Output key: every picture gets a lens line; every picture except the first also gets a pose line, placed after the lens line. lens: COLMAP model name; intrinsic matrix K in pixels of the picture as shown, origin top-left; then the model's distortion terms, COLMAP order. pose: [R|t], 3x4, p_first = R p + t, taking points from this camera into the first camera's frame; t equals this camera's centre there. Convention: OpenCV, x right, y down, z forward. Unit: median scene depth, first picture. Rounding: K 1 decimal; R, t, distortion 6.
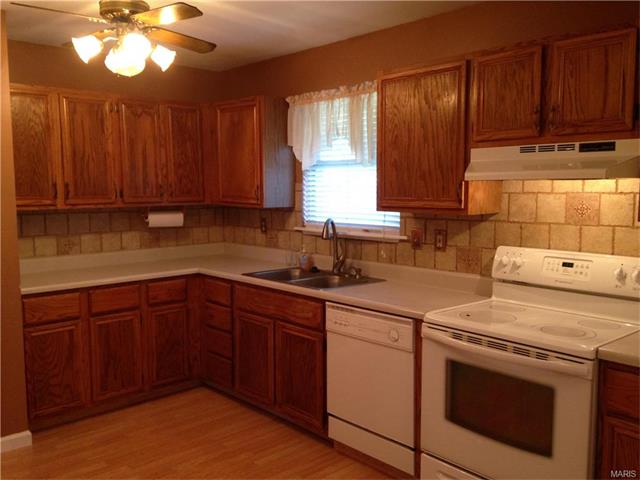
lens RADIAL K [[568.4, 0, 307.5], [0, 568.4, 240.8], [0, 0, 1]] dist [0.169018, -0.293133]
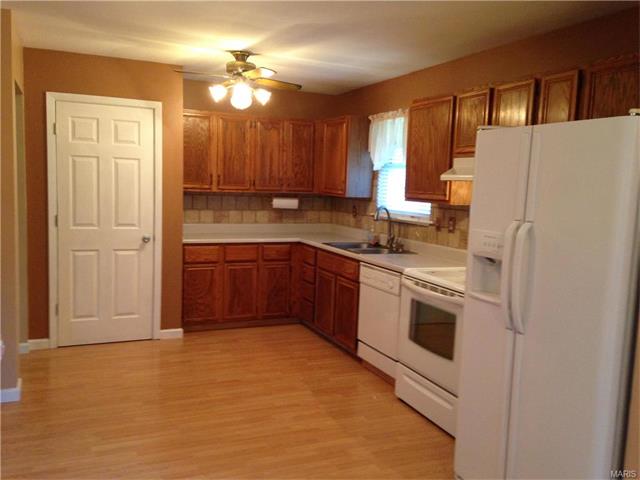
lens RADIAL K [[568.4, 0, 307.5], [0, 568.4, 240.8], [0, 0, 1]] dist [0.169018, -0.293133]
pose [[0.939394, 0.070527, -0.335507, 0.327492], [-0.069544, 0.997467, 0.014960, 0.035388], [0.335712, 0.009279, 0.941919, -0.340349]]
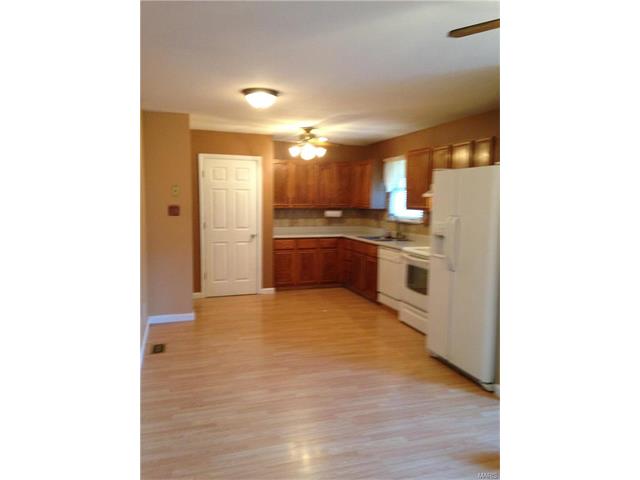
lens RADIAL K [[422.5, 0, 302.5], [0, 422.5, 240.3], [0, 0, 1]] dist [0.102753, -0.000516]
pose [[0.900257, 0.053265, -0.432088, 0.444620], [-0.054368, 0.998473, 0.009809, 0.069965], [0.431951, 0.014661, 0.901778, -0.667600]]
